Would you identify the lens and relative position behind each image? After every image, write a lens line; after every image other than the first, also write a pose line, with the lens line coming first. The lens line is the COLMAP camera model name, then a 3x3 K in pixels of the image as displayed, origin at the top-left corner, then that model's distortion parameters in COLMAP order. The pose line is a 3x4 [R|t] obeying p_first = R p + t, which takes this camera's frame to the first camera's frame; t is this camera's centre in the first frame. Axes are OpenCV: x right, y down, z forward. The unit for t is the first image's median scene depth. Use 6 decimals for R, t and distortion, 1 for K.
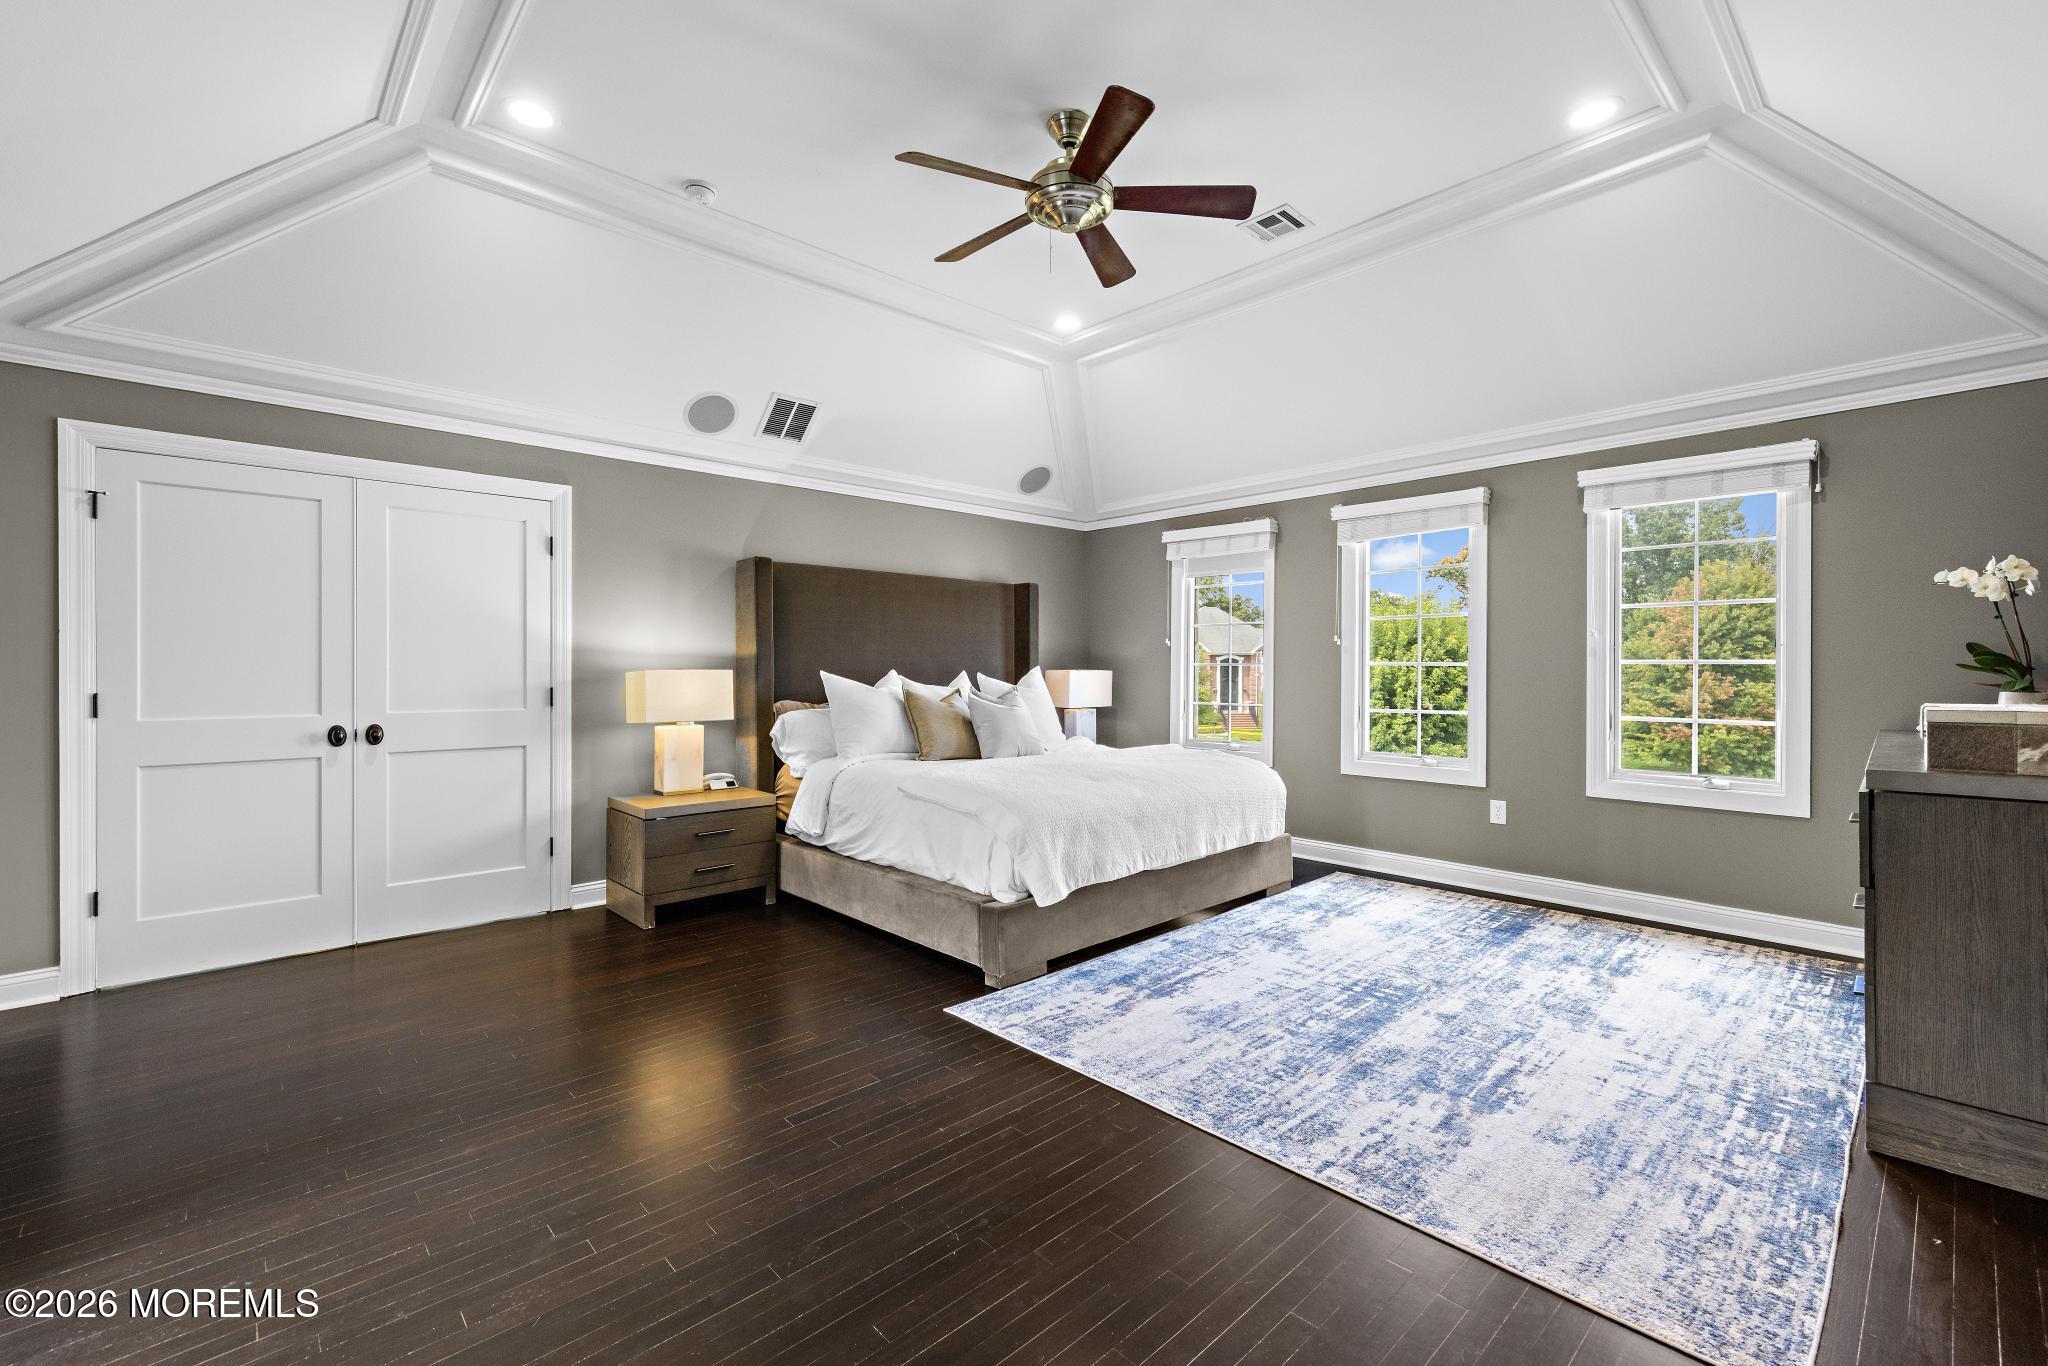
lens RADIAL K [[855.5, 0, 1028.0], [0, 855.5, 675.7], [0, 0, 1]] dist [-0.000547, -0.000638]
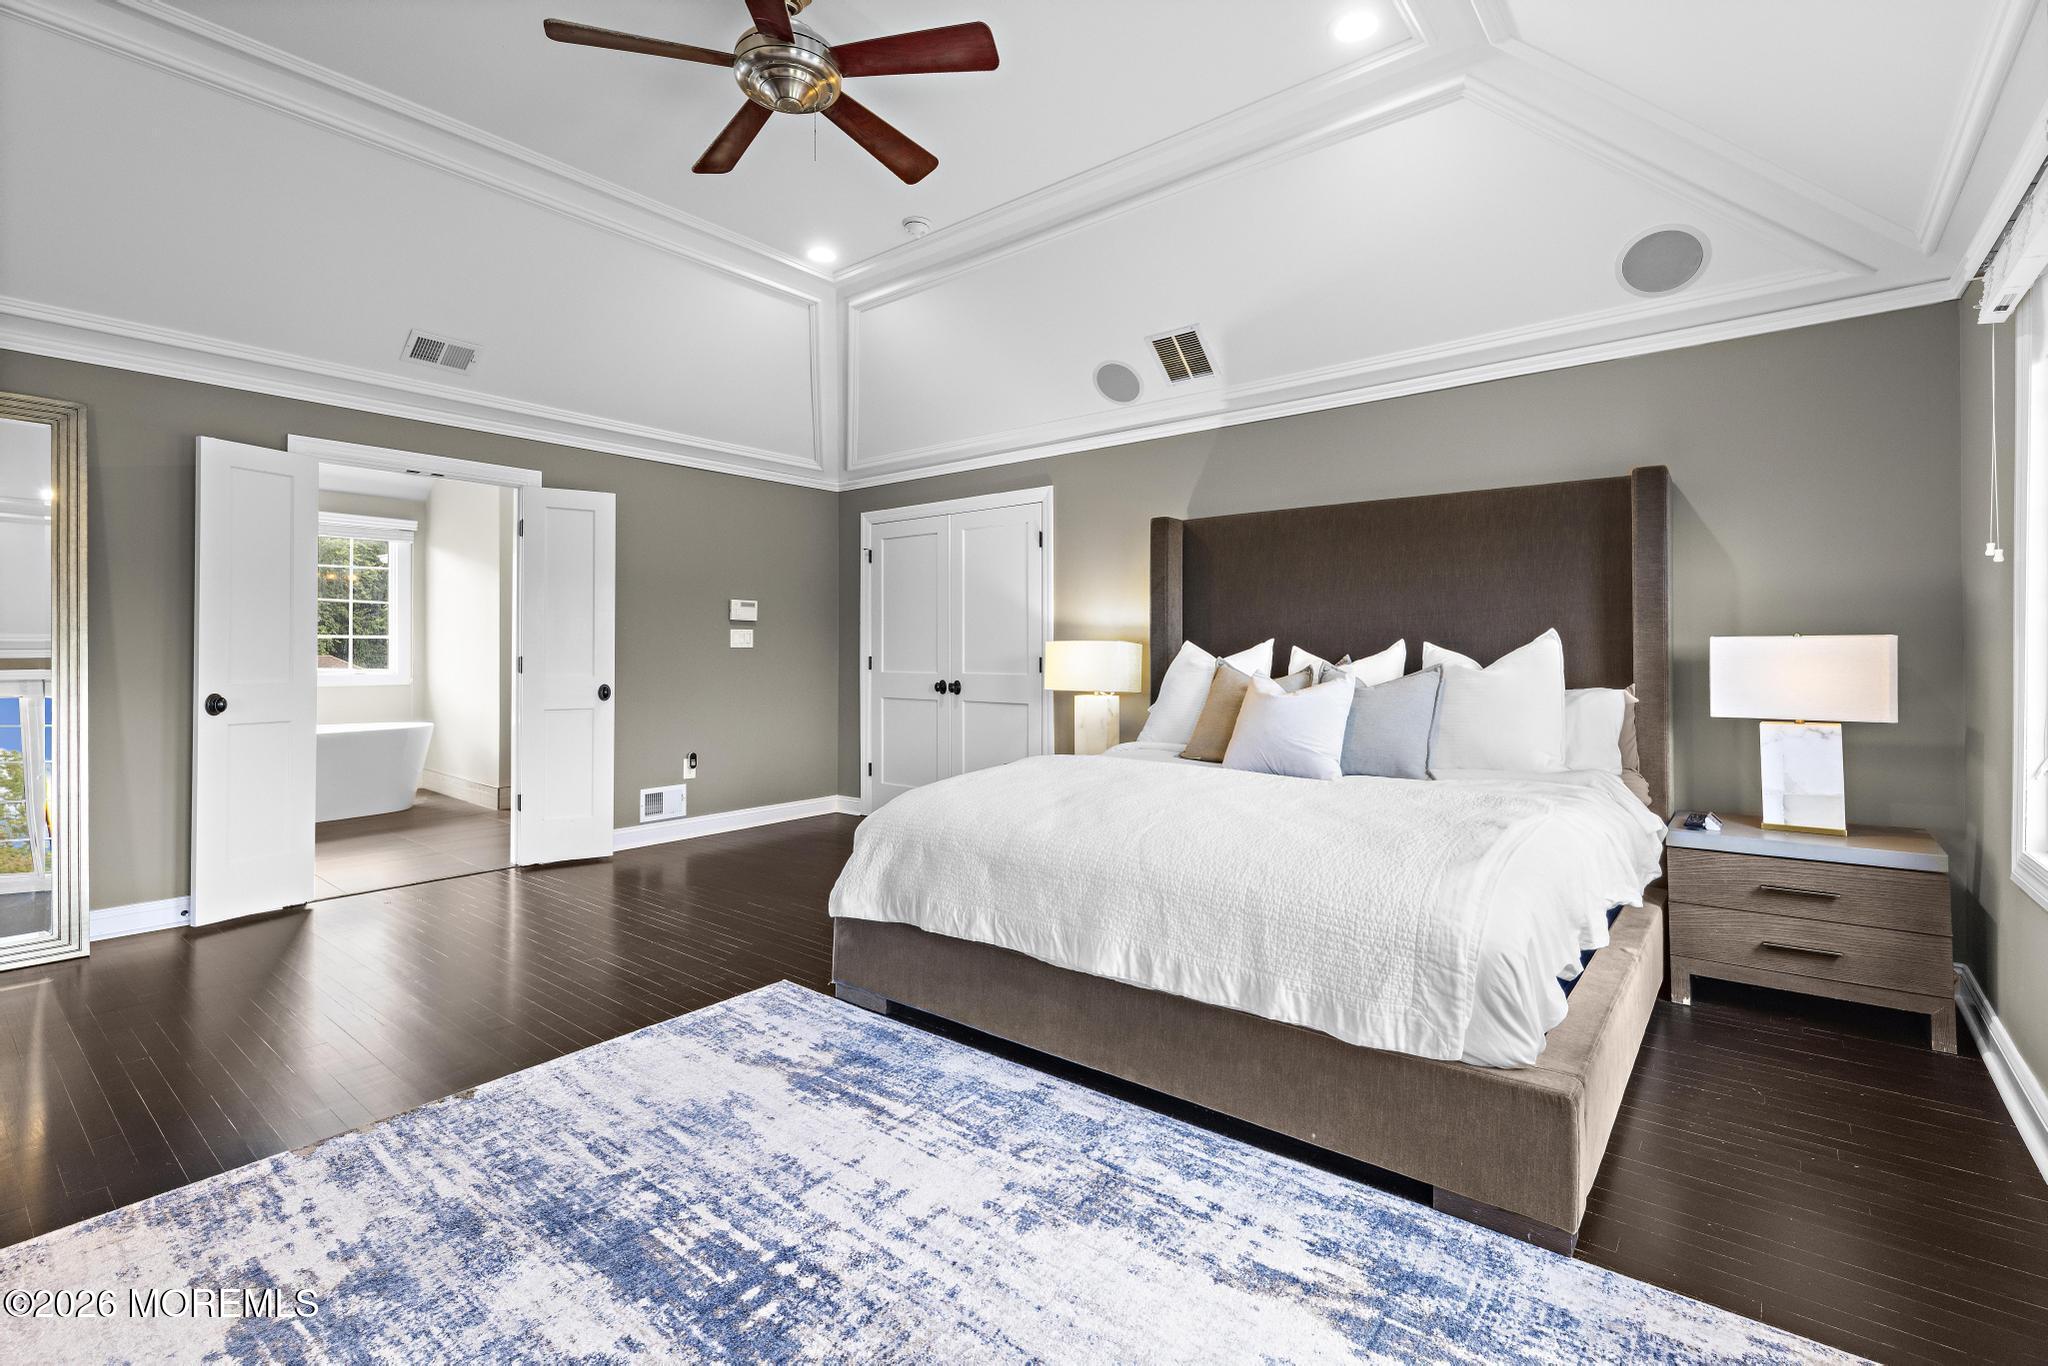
lens RADIAL K [[918.5, 0, 1055.6], [0, 918.5, 649.2], [0, 0, 1]] dist [0.008041, -0.001247]
pose [[0.153929, -0.001903, -0.988080, 0.918450], [-0.005276, 0.999982, -0.002748, 0.008254], [0.988068, 0.005636, 0.153916, 1.049013]]
